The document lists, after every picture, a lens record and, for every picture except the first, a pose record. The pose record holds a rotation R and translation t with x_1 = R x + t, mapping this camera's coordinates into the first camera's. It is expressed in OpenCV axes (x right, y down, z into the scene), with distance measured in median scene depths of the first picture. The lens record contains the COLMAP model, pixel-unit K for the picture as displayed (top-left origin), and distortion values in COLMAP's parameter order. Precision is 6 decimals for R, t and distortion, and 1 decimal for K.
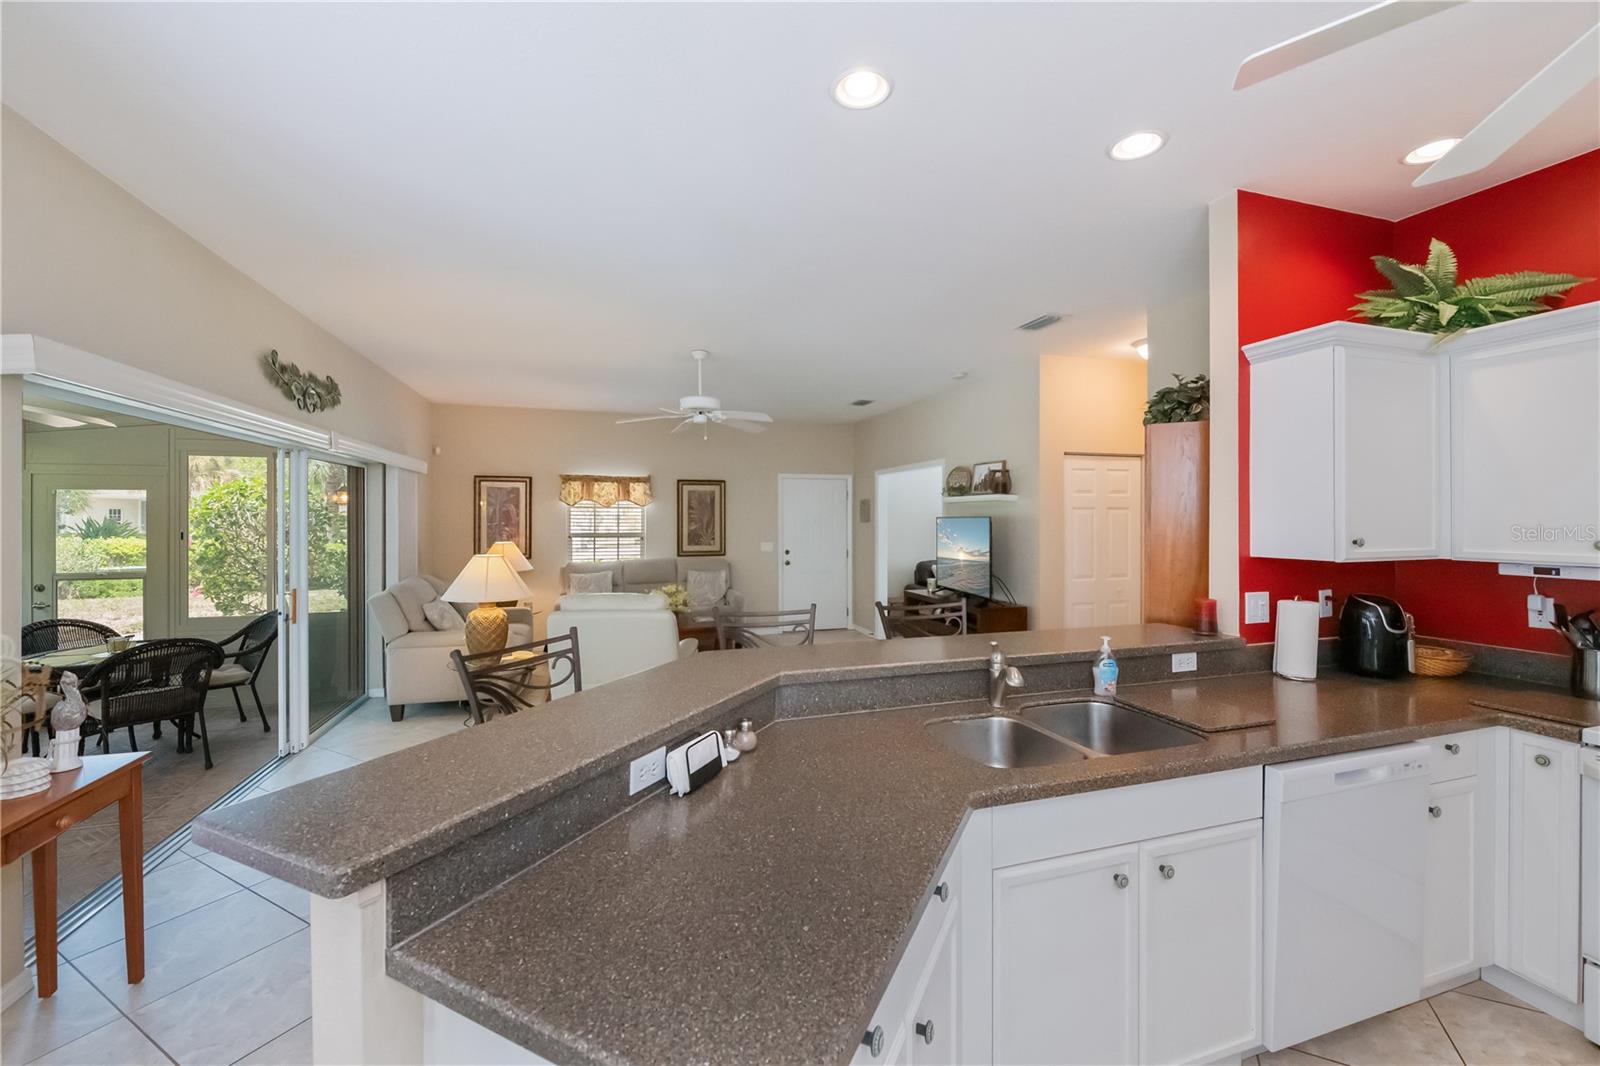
lens RADIAL K [[637.5, 0, 797.2], [0, 637.5, 517.5], [0, 0, 1]] dist [-0.000100, -0.002546]
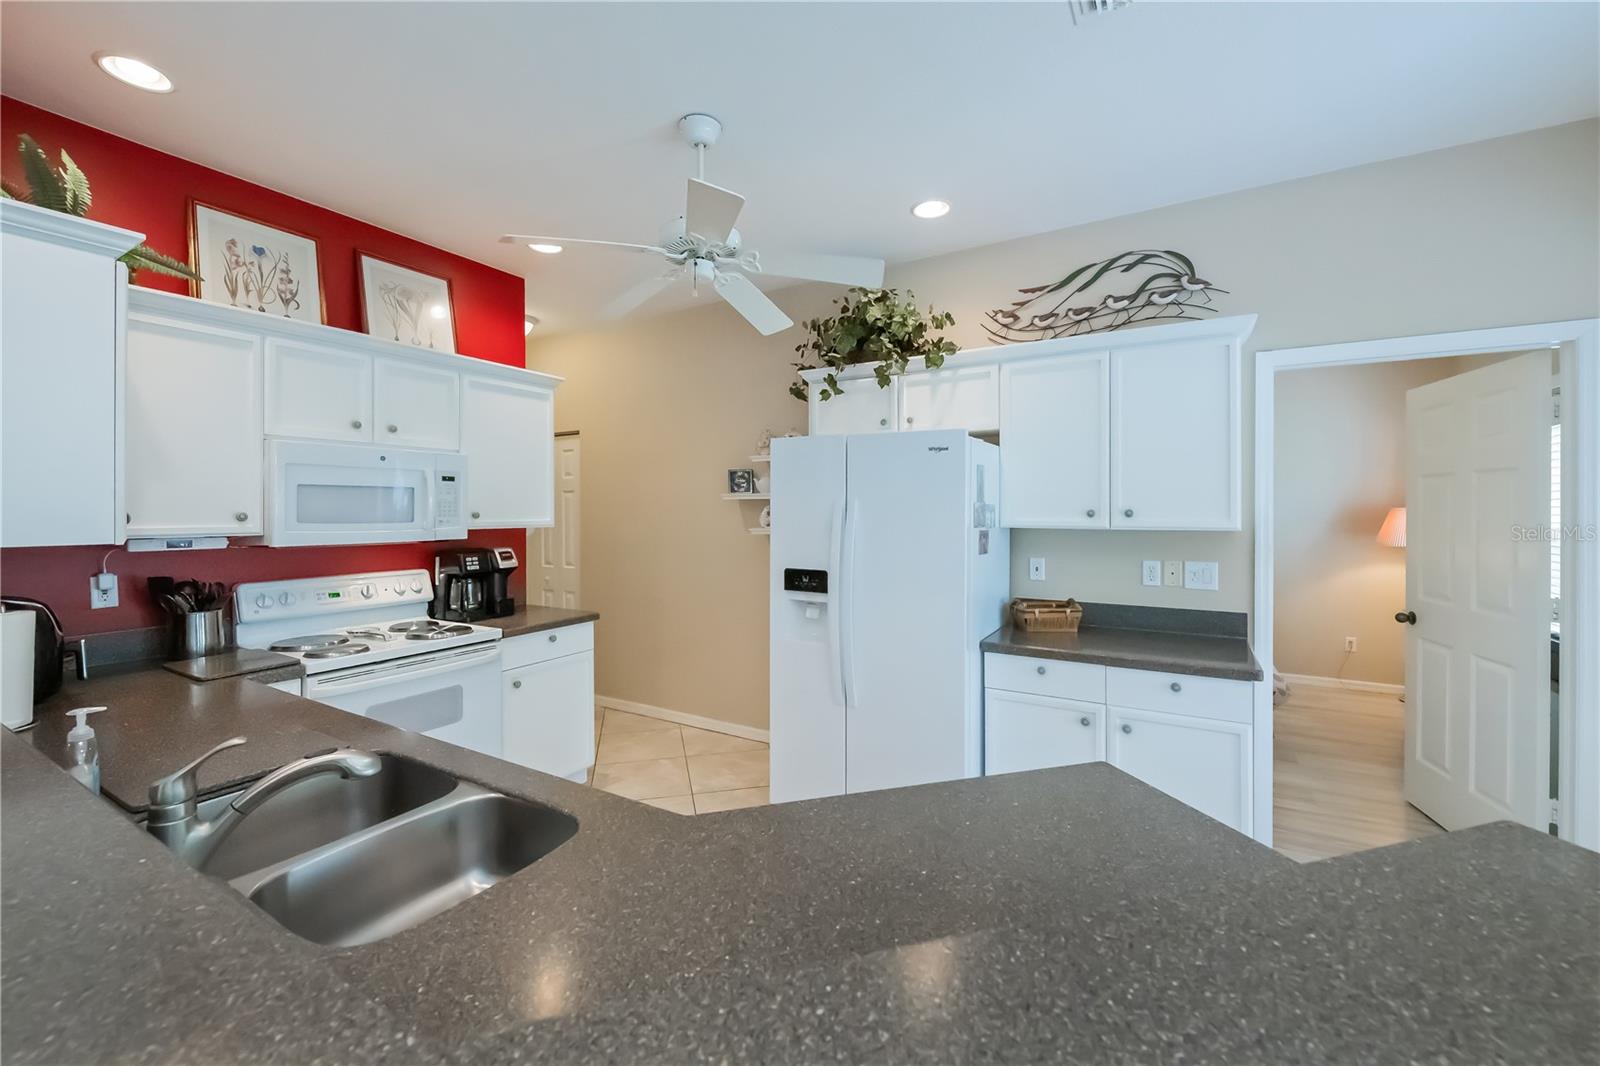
lens RADIAL K [[635.9, 0, 802.6], [0, 635.9, 510.8], [0, 0, 1]] dist [0.001714, -0.004807]
pose [[-0.670877, 0.001327, 0.741568, -0.107344], [0.000372, 0.999999, -0.001453, 0.012265], [-0.741569, -0.000699, -0.670876, 0.364833]]
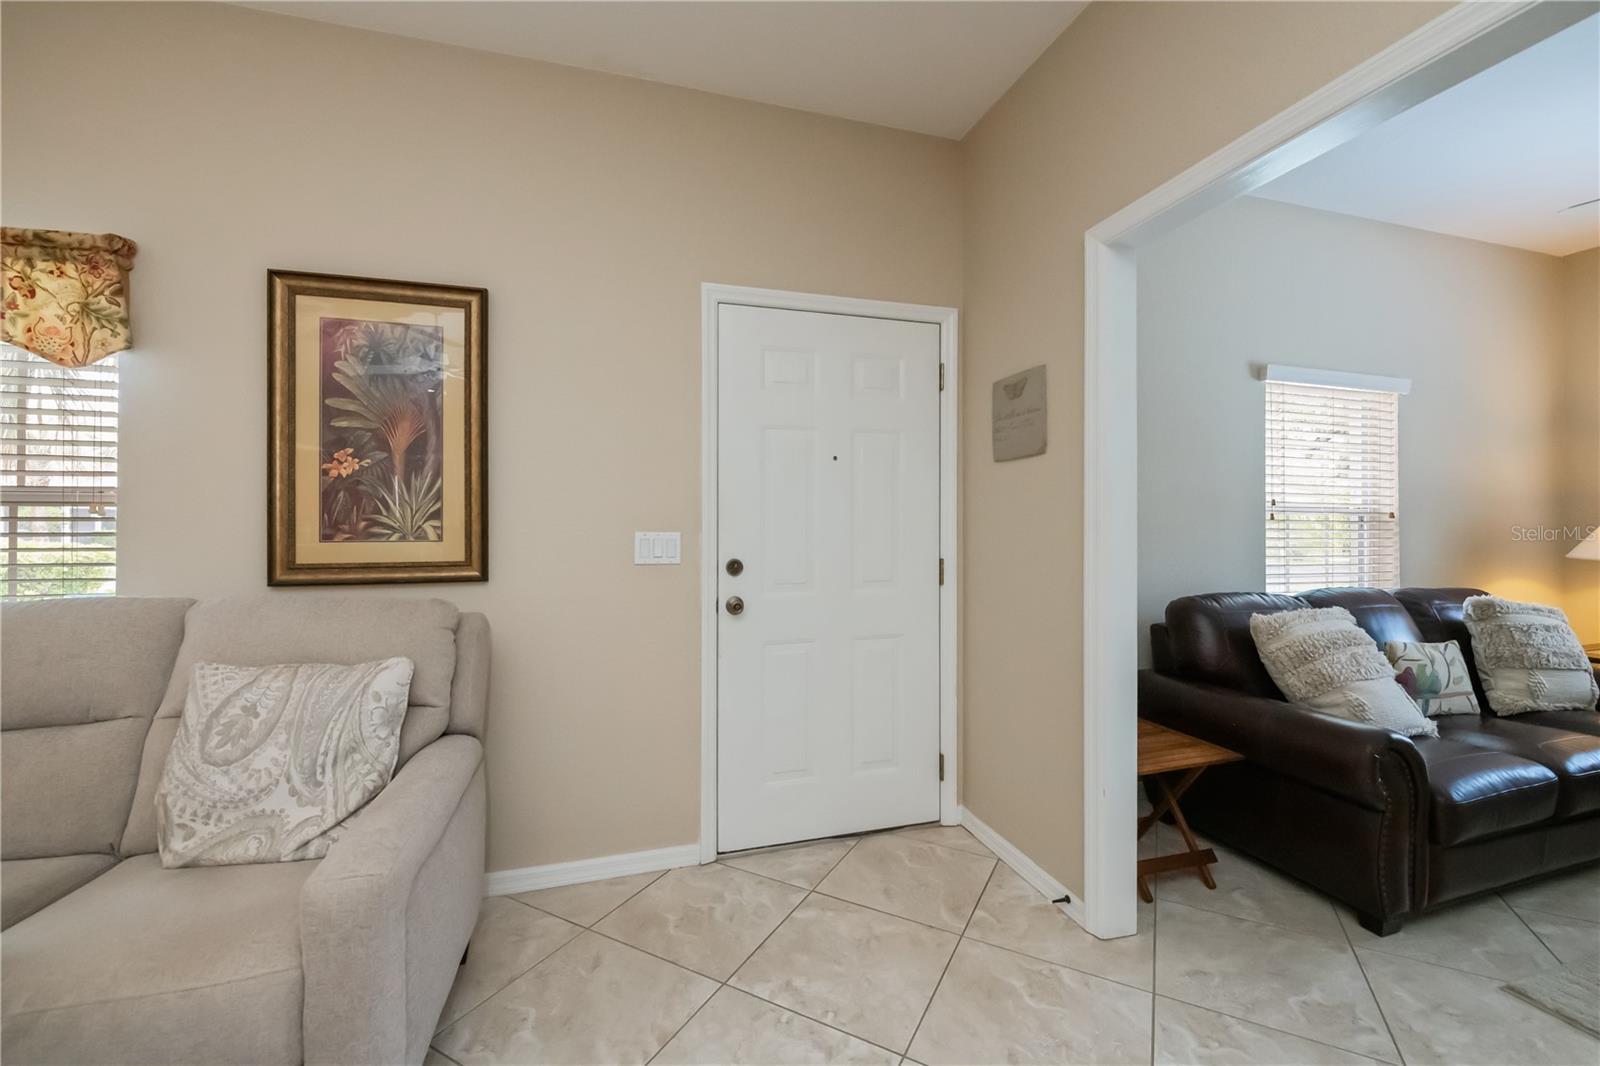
lens RADIAL K [[654.7, 0, 801.3], [0, 654.7, 521.0], [0, 0, 1]] dist [0.001087, -0.003301]
pose [[0.999943, 0.001481, -0.010574, 0.025879], [-0.001483, 0.999999, -0.000128, 0.052871], [0.010574, 0.000143, 0.999944, 1.102722]]
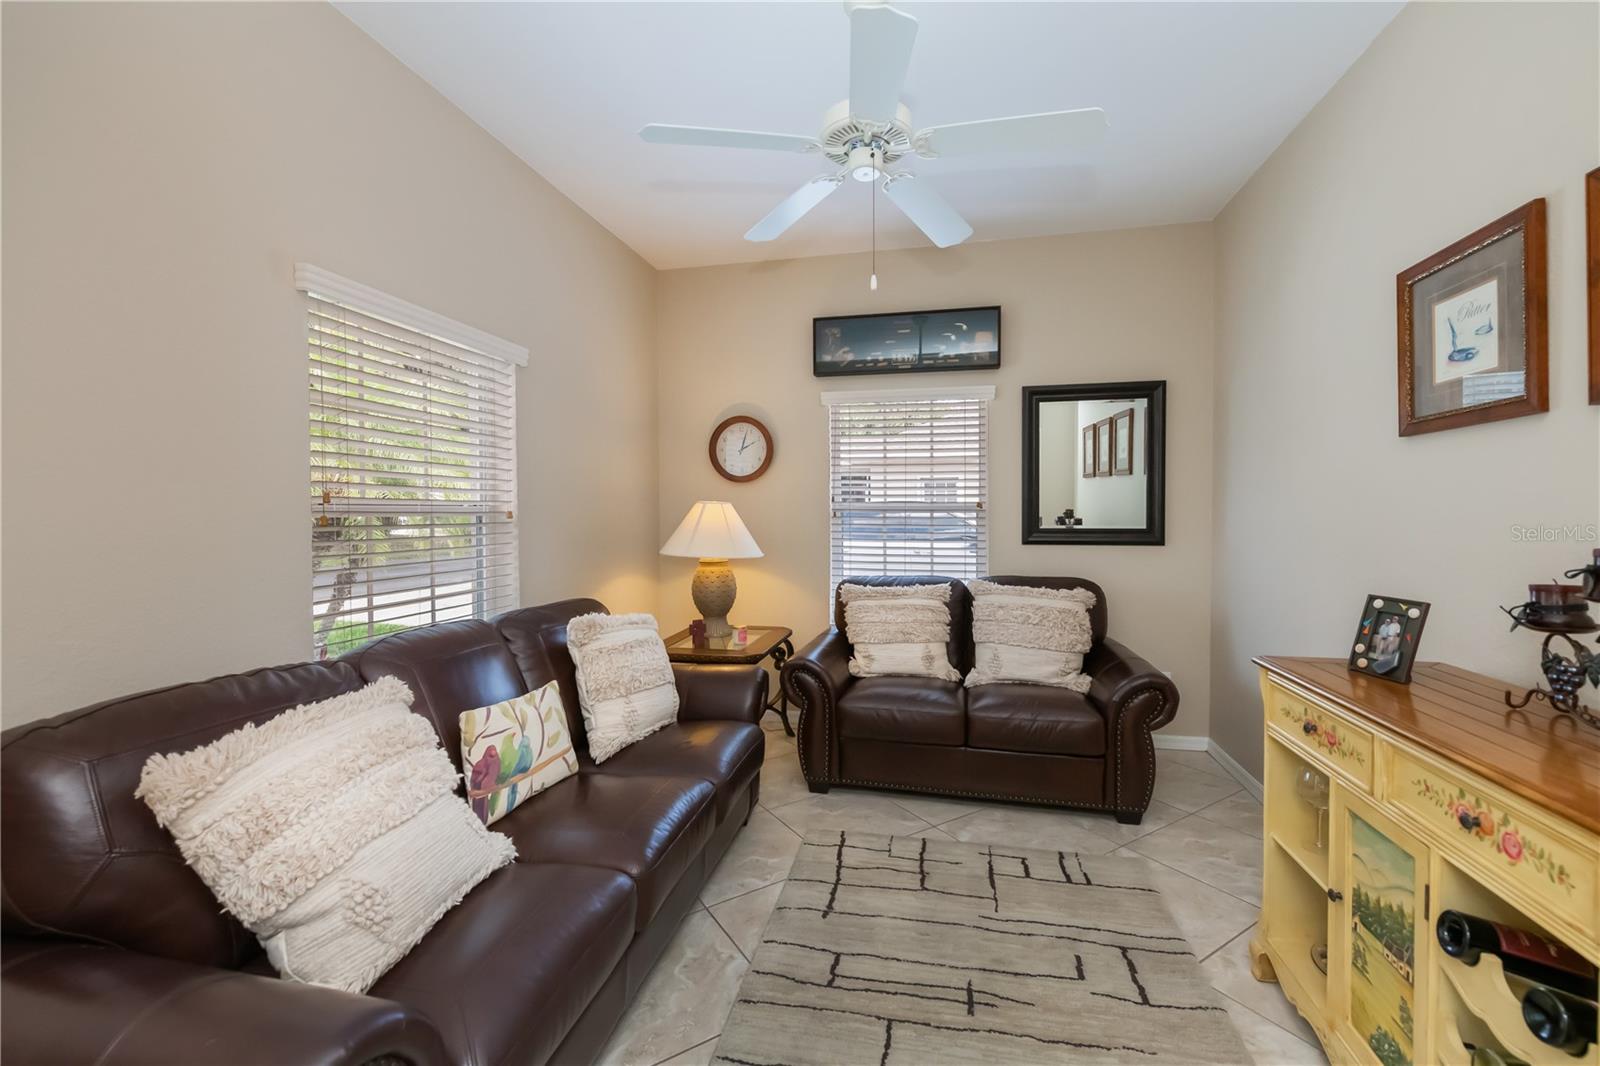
lens RADIAL K [[654.4, 0, 801.8], [0, 654.4, 525.2], [0, 0, 1]] dist [0.000330, -0.000224]
pose [[0.500420, -0.023346, 0.865468, 0.262378], [0.002360, 0.999669, 0.025602, 0.041932], [-0.865779, -0.010769, 0.500310, 1.289542]]
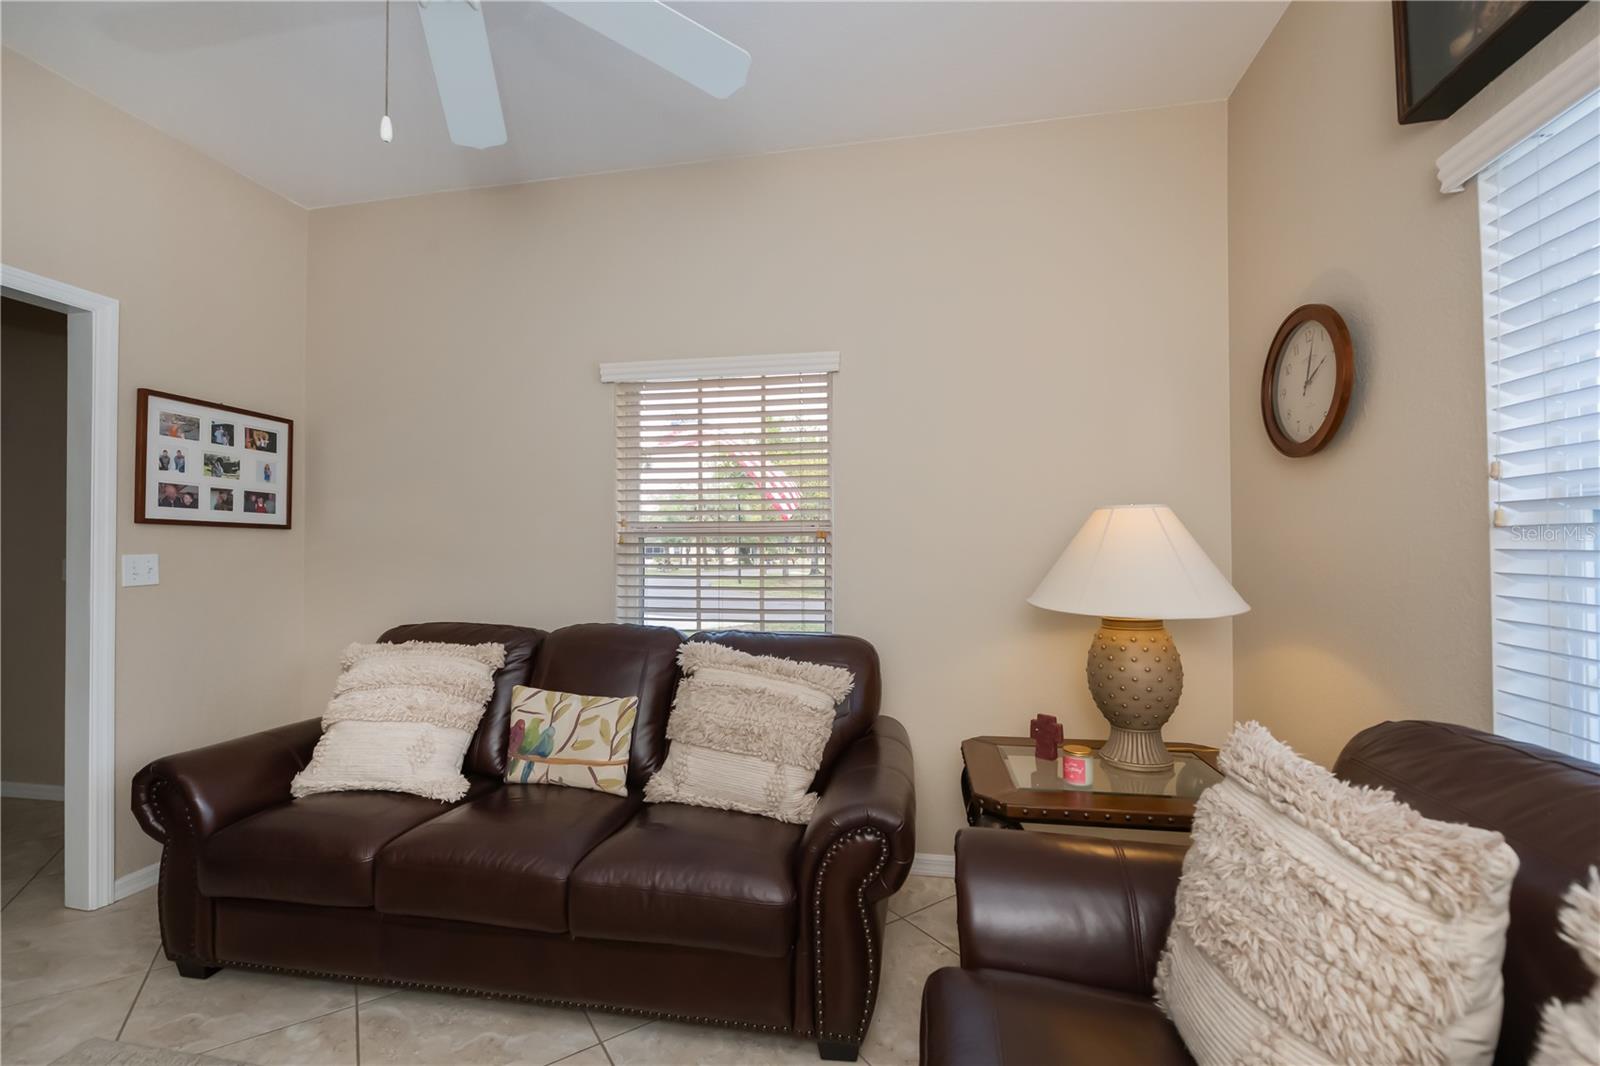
lens RADIAL K [[666.8, 0, 800.2], [0, 666.8, 541.6], [0, 0, 1]] dist [-0.001461, -0.000788]
pose [[0.883955, -0.012271, -0.467412, 0.796444], [0.006362, 0.999879, -0.014218, 0.058105], [0.467529, 0.009595, 0.883925, 1.305351]]
